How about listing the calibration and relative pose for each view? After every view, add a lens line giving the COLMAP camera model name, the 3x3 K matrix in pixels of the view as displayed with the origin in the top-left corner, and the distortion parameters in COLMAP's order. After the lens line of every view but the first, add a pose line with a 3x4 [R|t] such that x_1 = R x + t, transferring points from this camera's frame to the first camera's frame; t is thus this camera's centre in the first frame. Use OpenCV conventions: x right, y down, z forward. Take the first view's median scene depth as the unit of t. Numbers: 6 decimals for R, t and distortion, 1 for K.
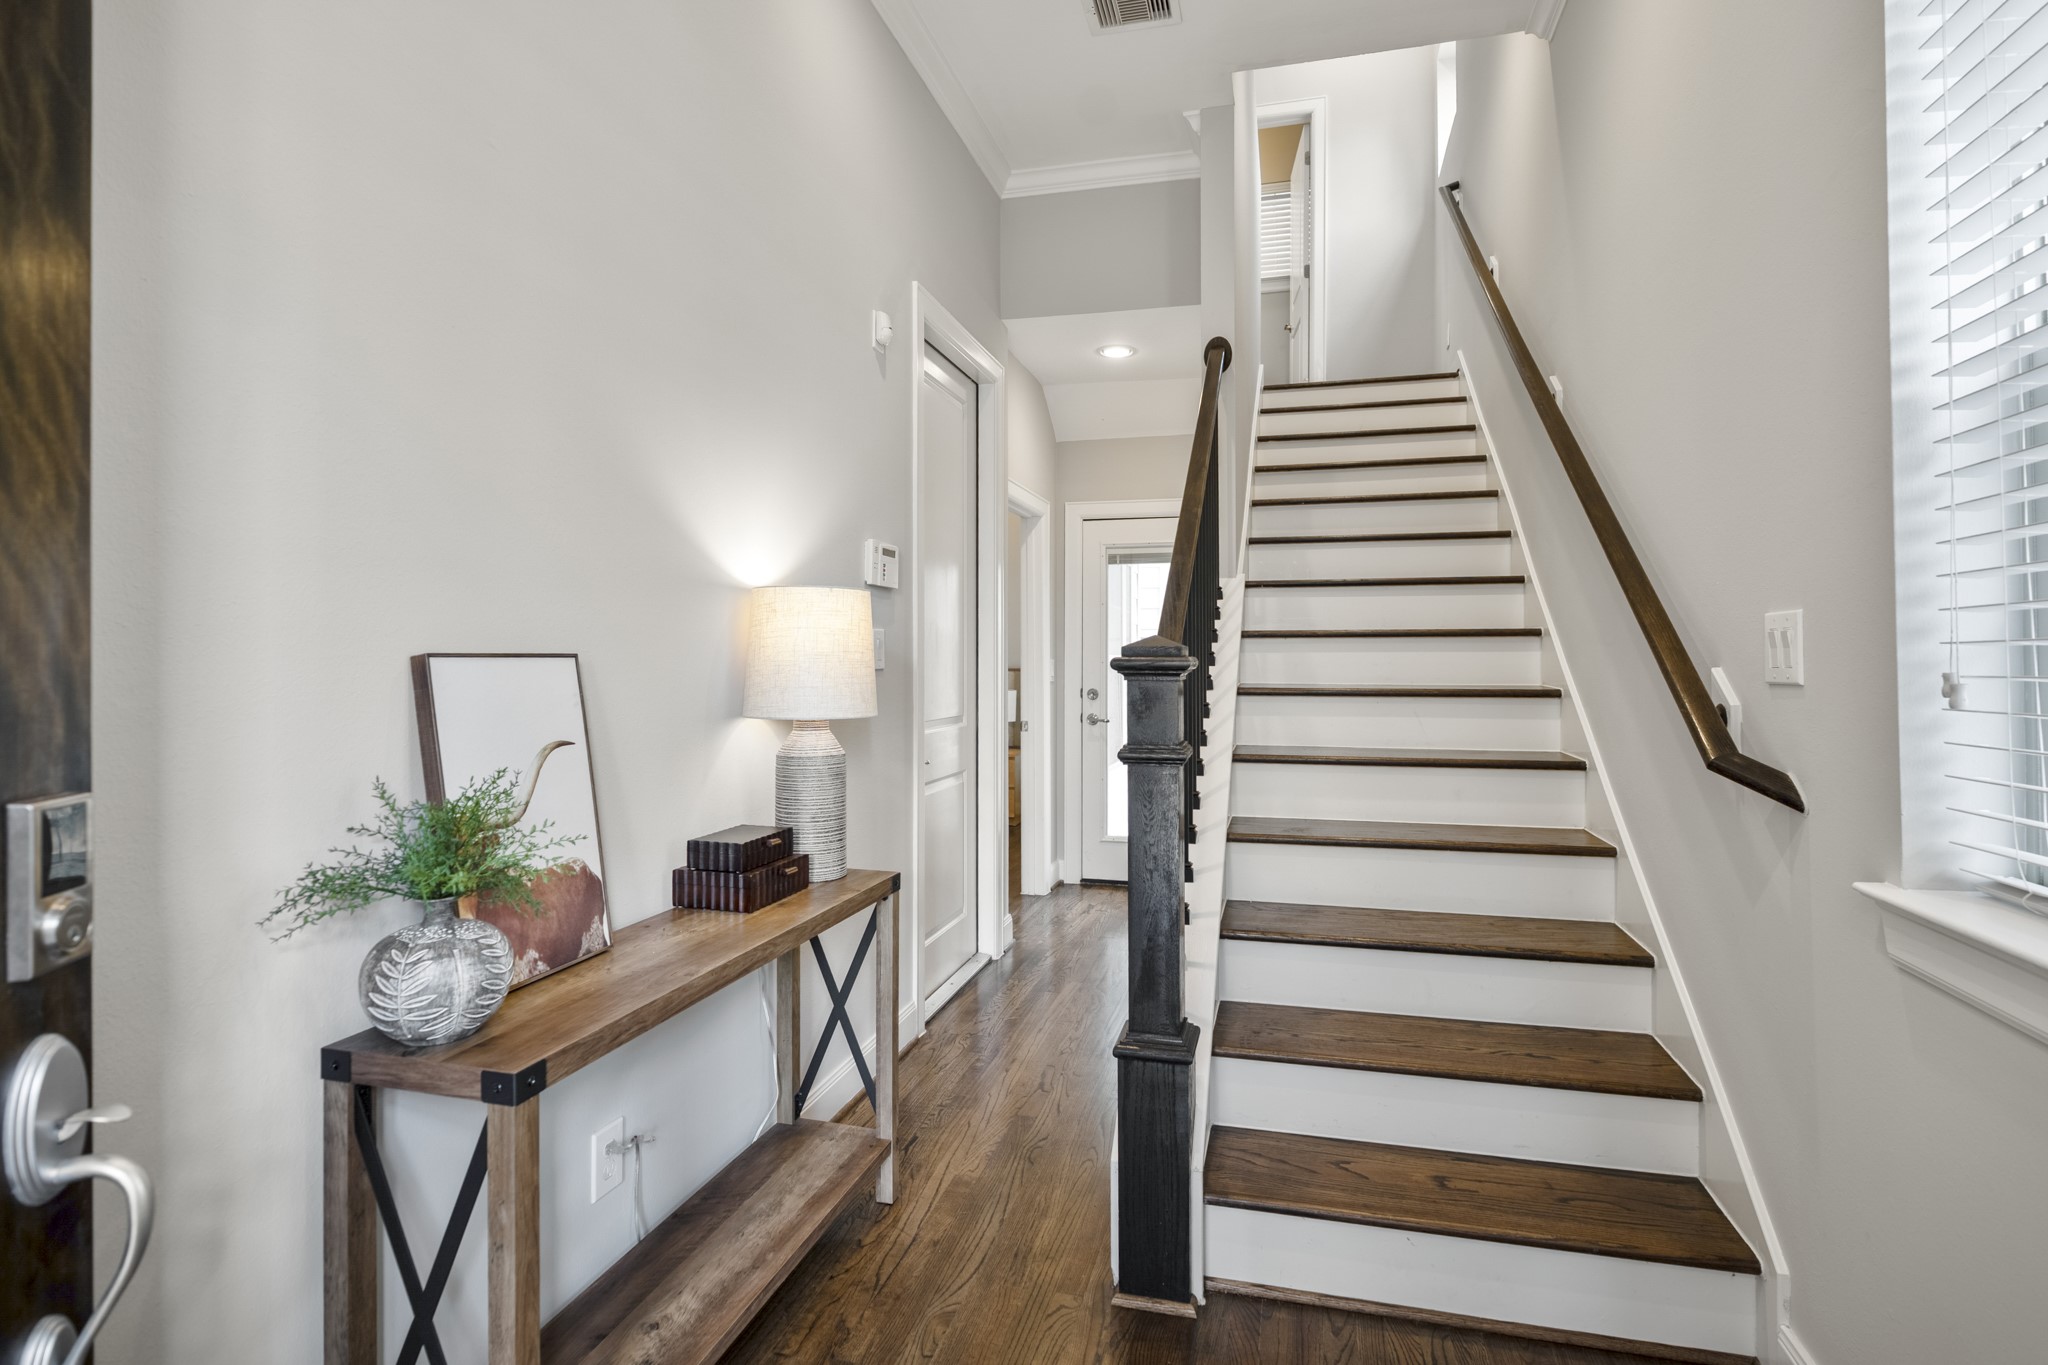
lens RADIAL K [[972.1, 0, 1058.3], [0, 972.1, 686.0], [0, 0, 1]] dist [-0.026538, 0.027869]
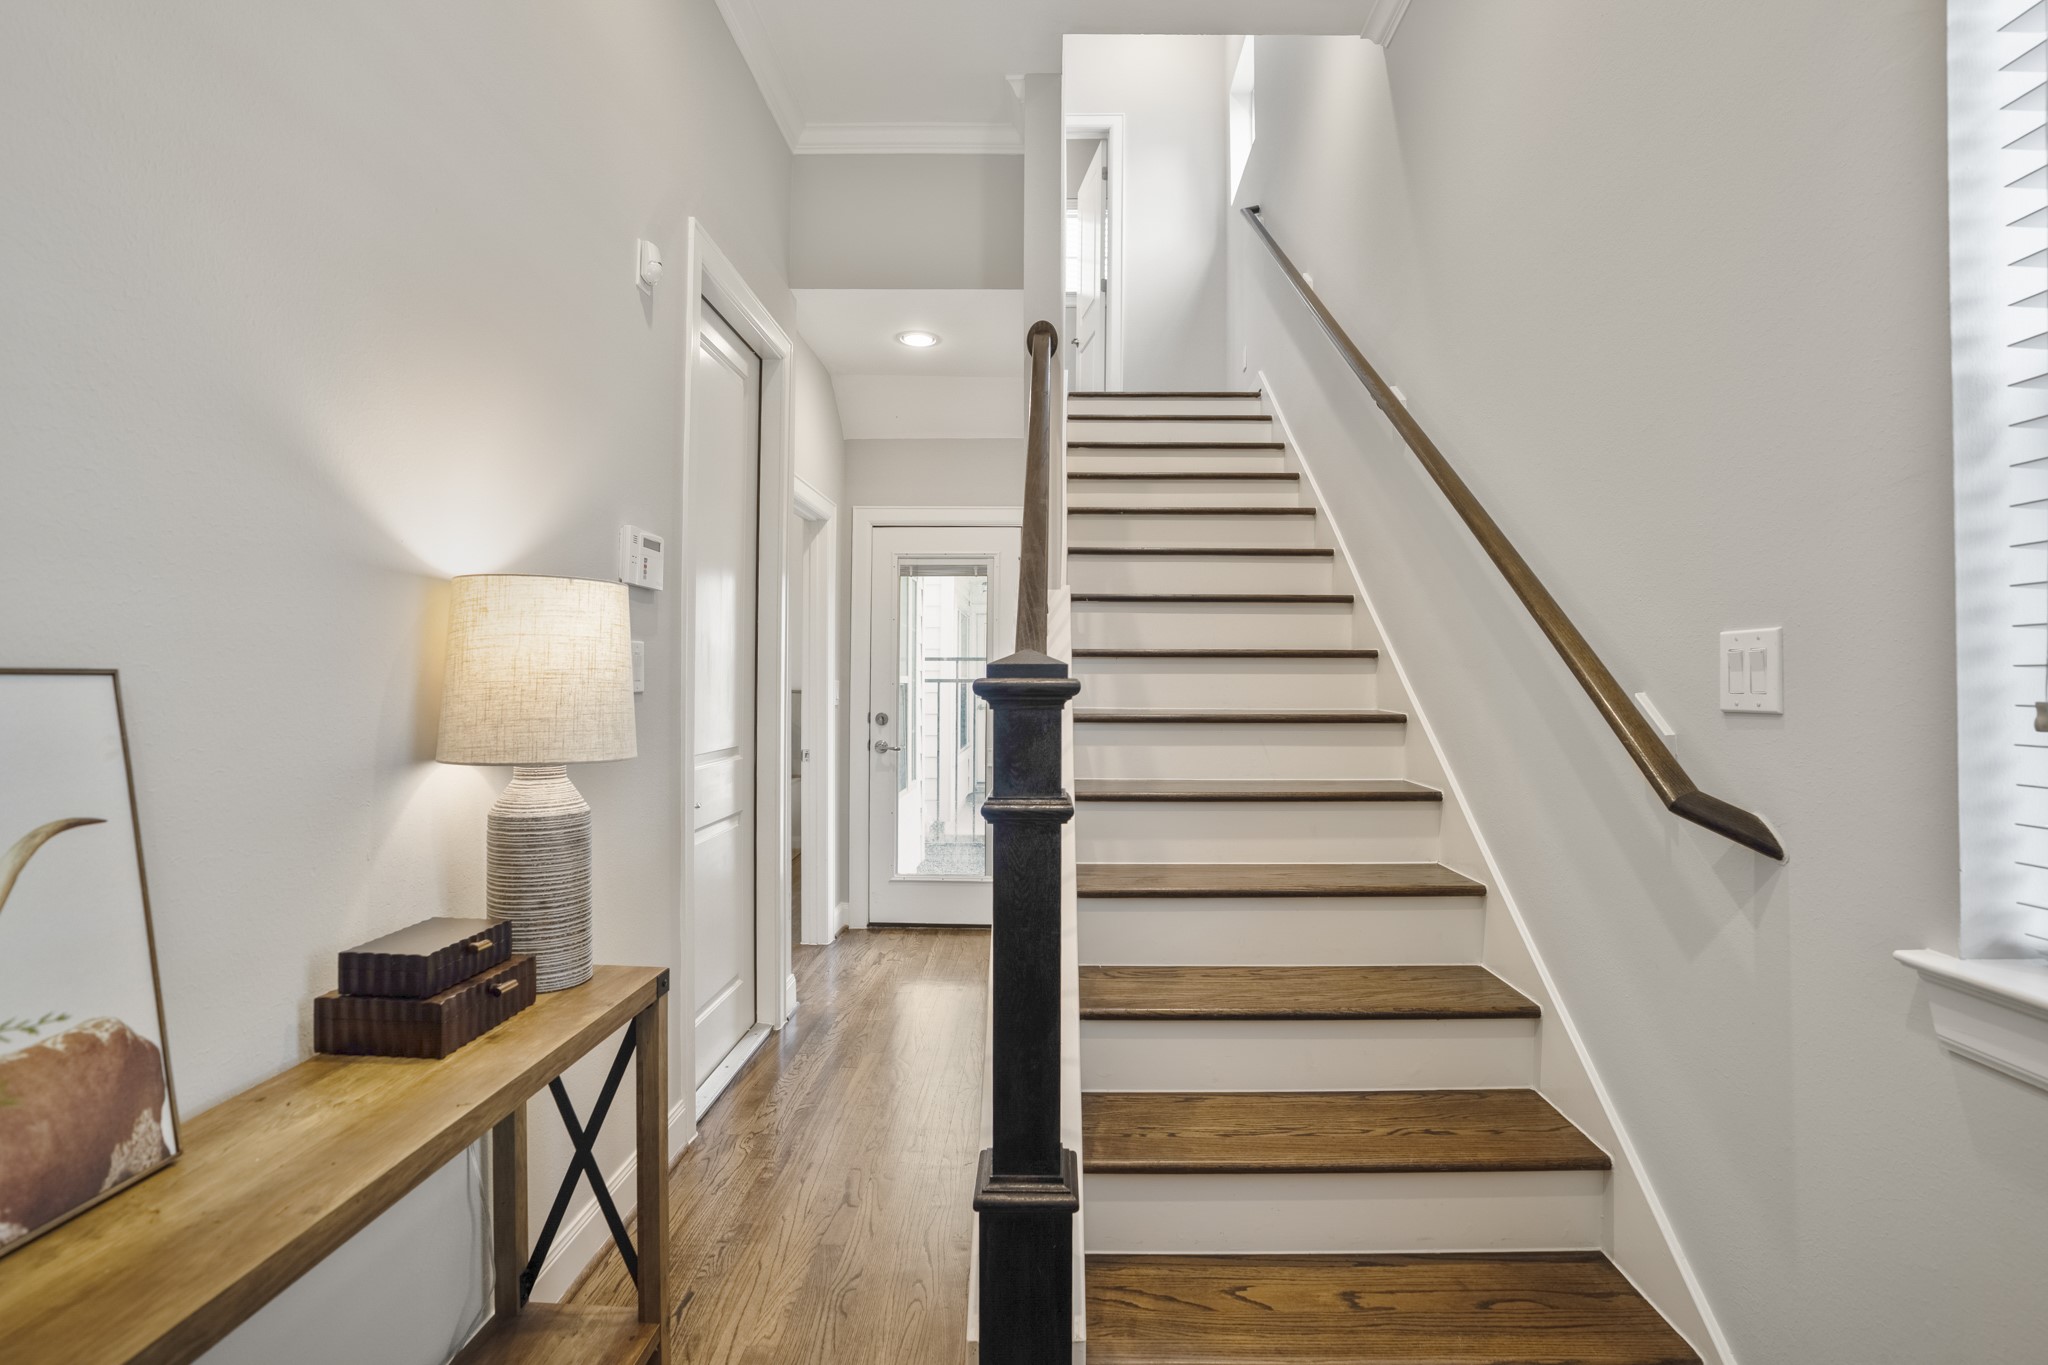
lens RADIAL K [[949.3, 0, 1029.7], [0, 949.3, 683.5], [0, 0, 1]] dist [-0.070050, 0.028268]
pose [[0.975985, 0.003014, 0.217818, -0.049140], [0.002355, 0.999700, -0.024384, -0.006691], [-0.217826, 0.024311, 0.975685, 0.232272]]
